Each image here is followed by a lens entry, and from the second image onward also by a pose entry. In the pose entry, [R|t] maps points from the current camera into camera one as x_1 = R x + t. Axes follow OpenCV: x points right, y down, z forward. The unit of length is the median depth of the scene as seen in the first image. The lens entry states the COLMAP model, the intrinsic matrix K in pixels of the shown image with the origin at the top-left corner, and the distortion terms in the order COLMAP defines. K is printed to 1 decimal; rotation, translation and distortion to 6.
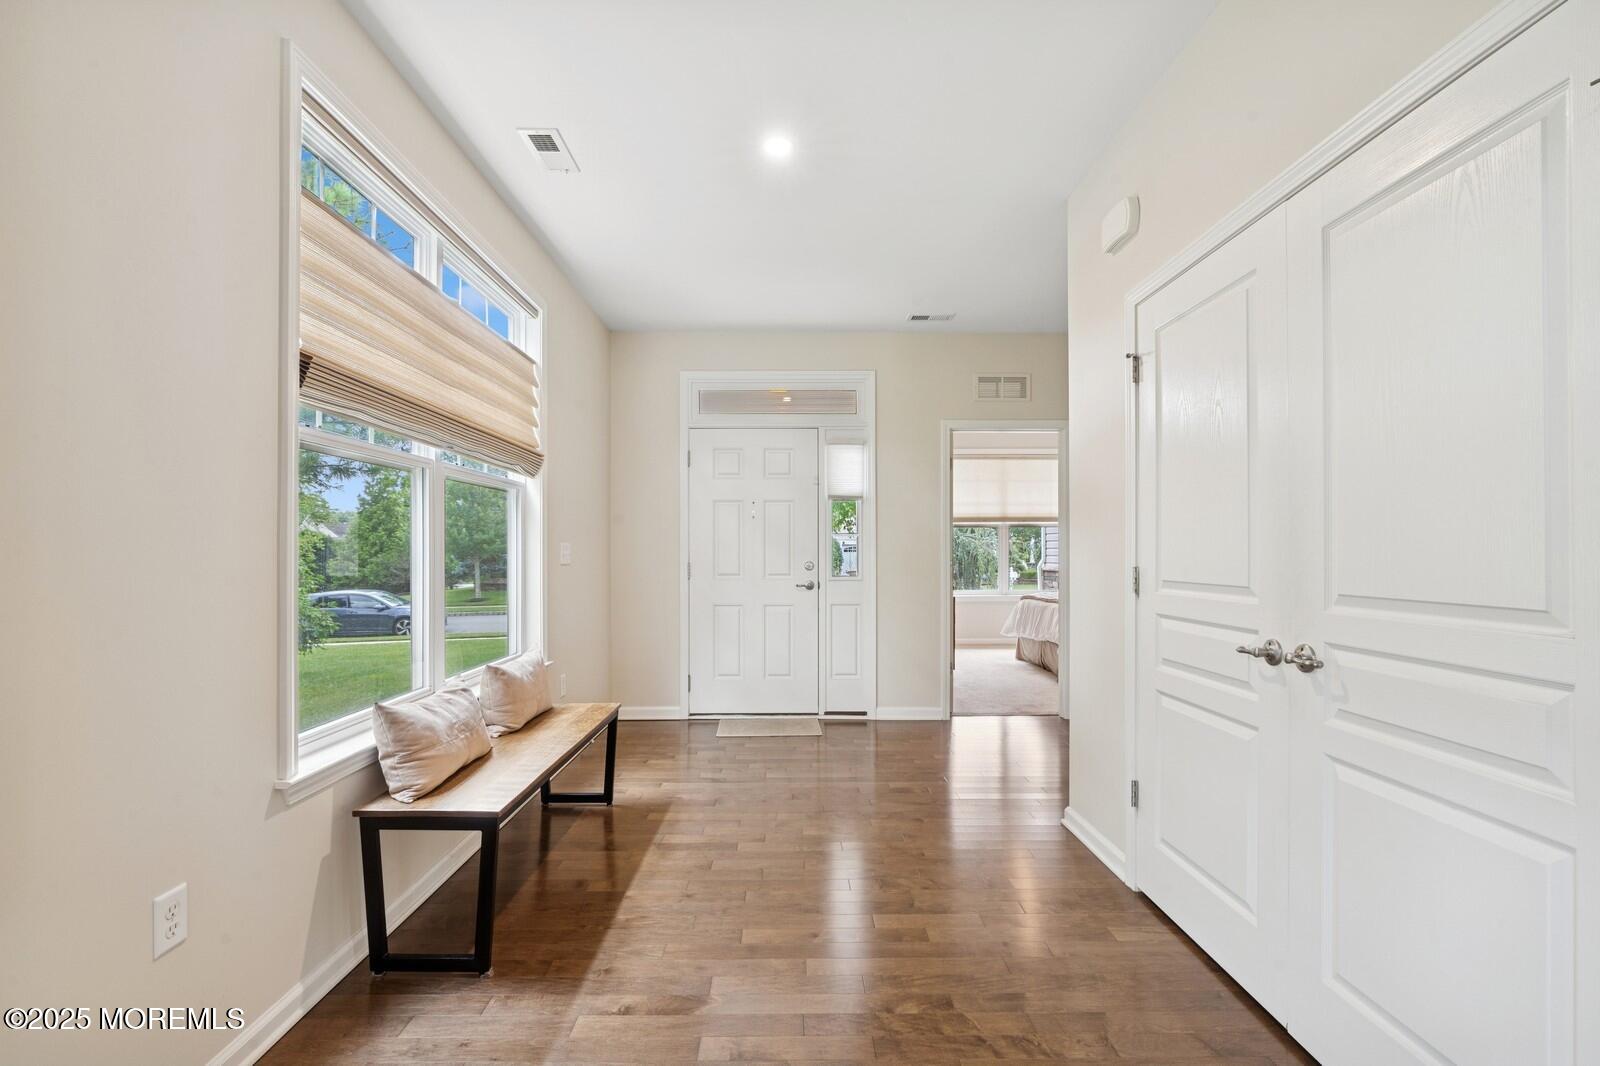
lens RADIAL K [[745.7, 0, 798.1], [0, 745.7, 541.1], [0, 0, 1]] dist [0.000215, 0.000015]
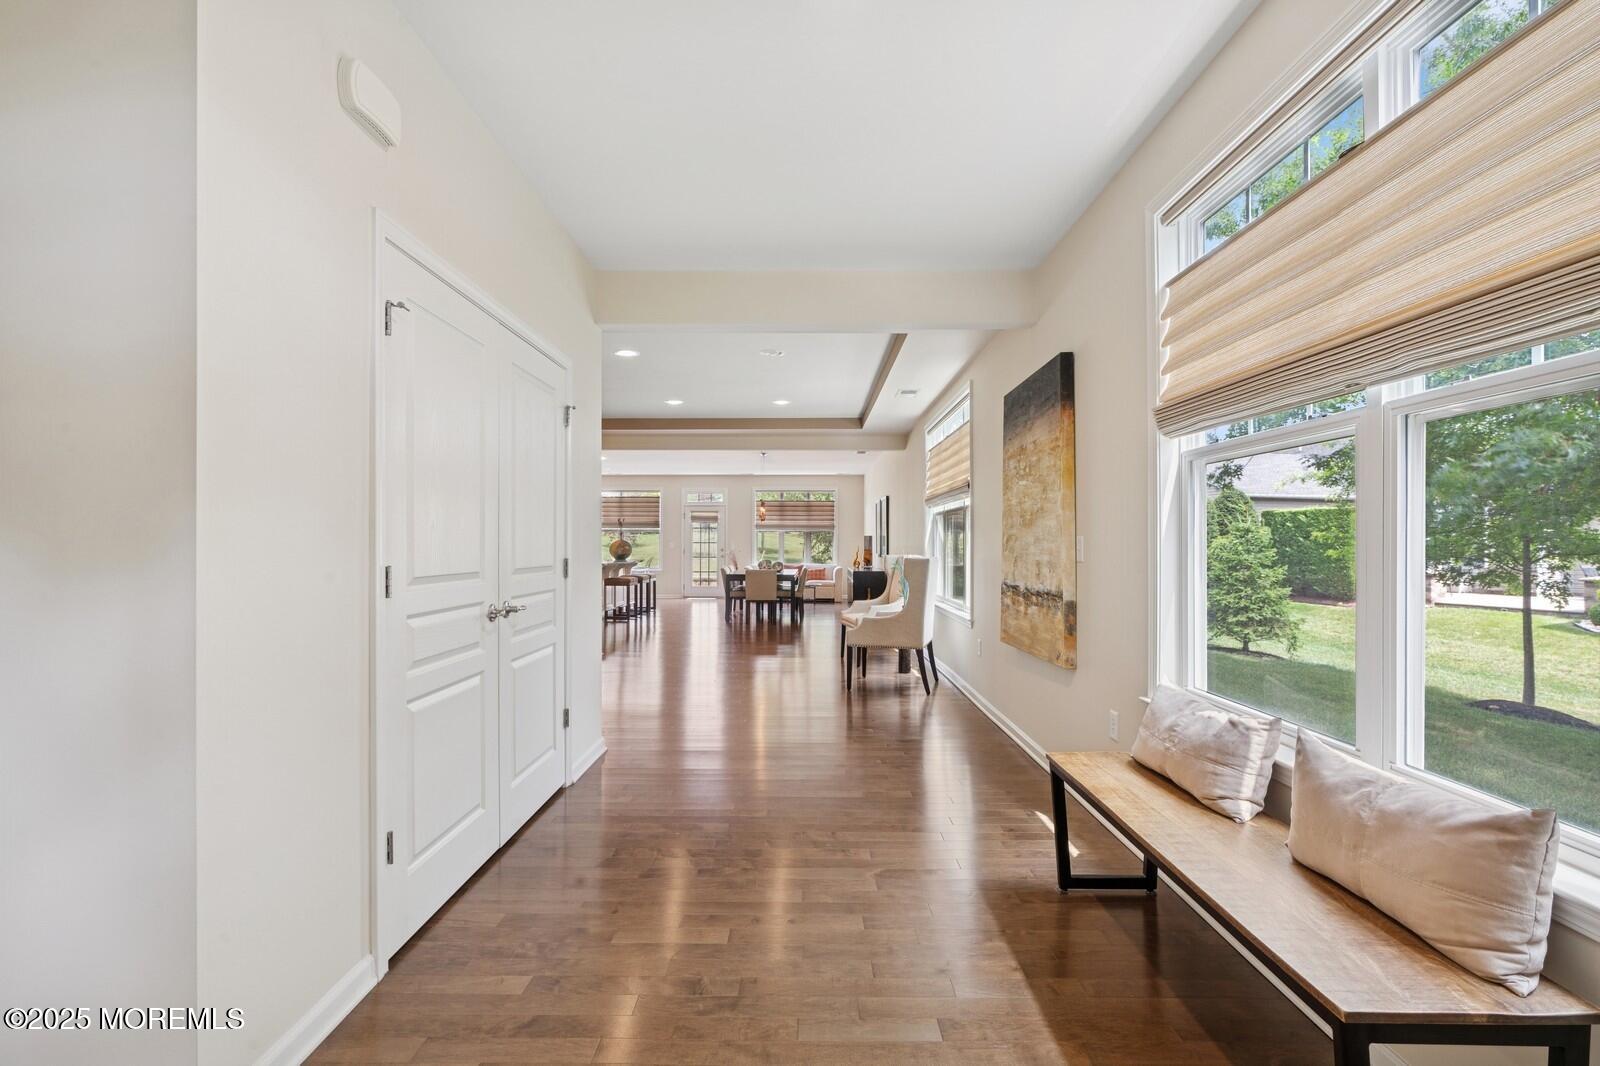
lens RADIAL K [[745.7, 0, 799.8], [0, 745.7, 540.8], [0, 0, 1]] dist [0.000215, 0.000015]
pose [[-0.999809, -0.001074, 0.019505, -0.008590], [-0.001426, 0.999835, -0.018084, 0.025784], [-0.019482, -0.018108, -0.999646, 2.117348]]
